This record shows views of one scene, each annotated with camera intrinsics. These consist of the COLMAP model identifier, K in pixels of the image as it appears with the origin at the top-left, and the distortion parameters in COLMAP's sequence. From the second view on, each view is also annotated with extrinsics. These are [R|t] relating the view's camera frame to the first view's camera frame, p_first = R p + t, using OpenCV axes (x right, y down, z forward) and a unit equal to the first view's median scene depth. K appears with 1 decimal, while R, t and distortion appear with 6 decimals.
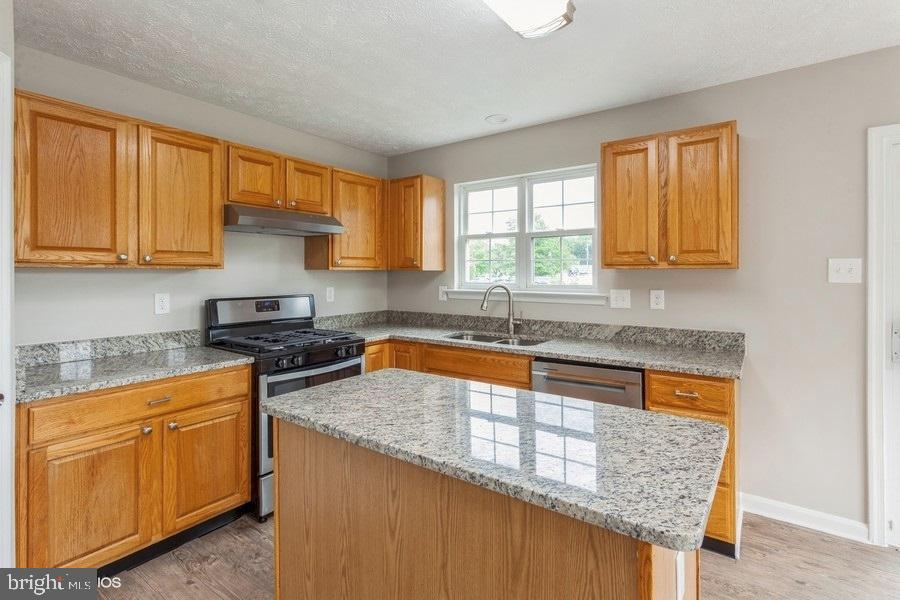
lens RADIAL K [[445.0, 0, 447.9], [0, 445.0, 279.8], [0, 0, 1]] dist [0.003333, 0.000933]
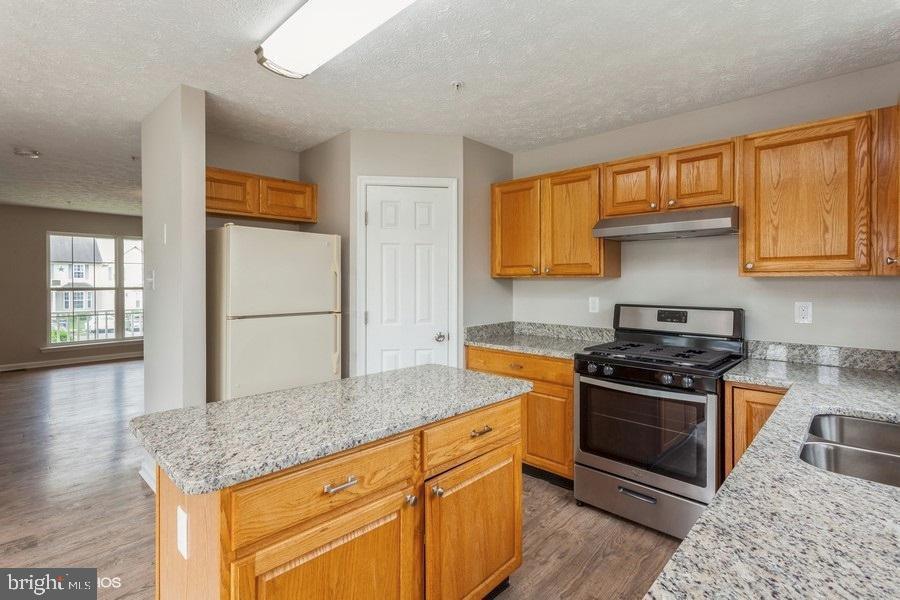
lens RADIAL K [[434.4, 0, 445.8], [0, 434.4, 287.3], [0, 0, 1]] dist [0.018033, 0.000292]
pose [[-0.154230, 0.018054, -0.987870, 1.310528], [-0.012873, 0.999711, 0.020280, -0.032935], [0.987951, 0.015844, -0.153953, 1.561196]]
